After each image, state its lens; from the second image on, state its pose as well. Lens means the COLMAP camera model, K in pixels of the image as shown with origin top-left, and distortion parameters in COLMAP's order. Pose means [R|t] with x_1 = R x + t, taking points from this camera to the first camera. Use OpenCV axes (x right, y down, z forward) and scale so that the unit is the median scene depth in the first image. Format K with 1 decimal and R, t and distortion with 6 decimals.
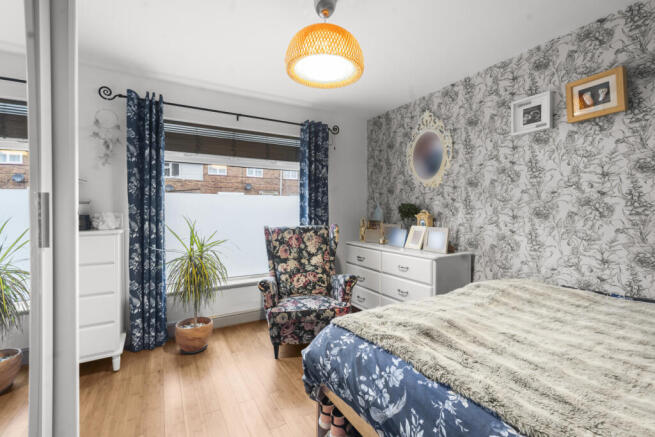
lens RADIAL K [[291.3, 0, 324.9], [0, 291.3, 213.4], [0, 0, 1]] dist [0.003383, 0.000136]
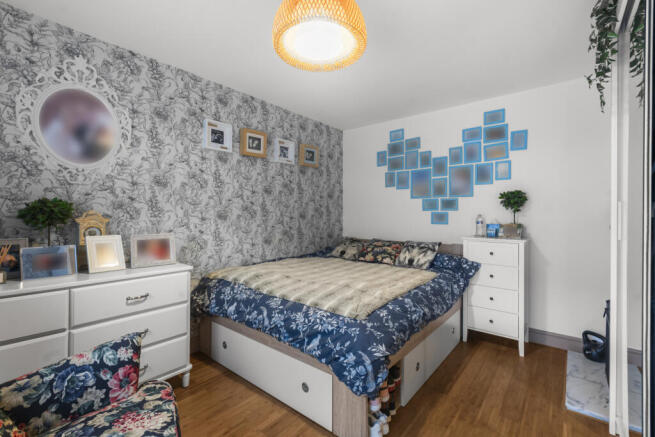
lens RADIAL K [[291.3, 0, 324.3], [0, 291.3, 217.9], [0, 0, 1]] dist [0.003383, 0.000136]
pose [[-0.349612, -0.006610, 0.936871, -0.562239], [0.005690, 0.999942, 0.009178, 0.000457], [-0.936877, 0.008540, -0.349554, 0.923271]]
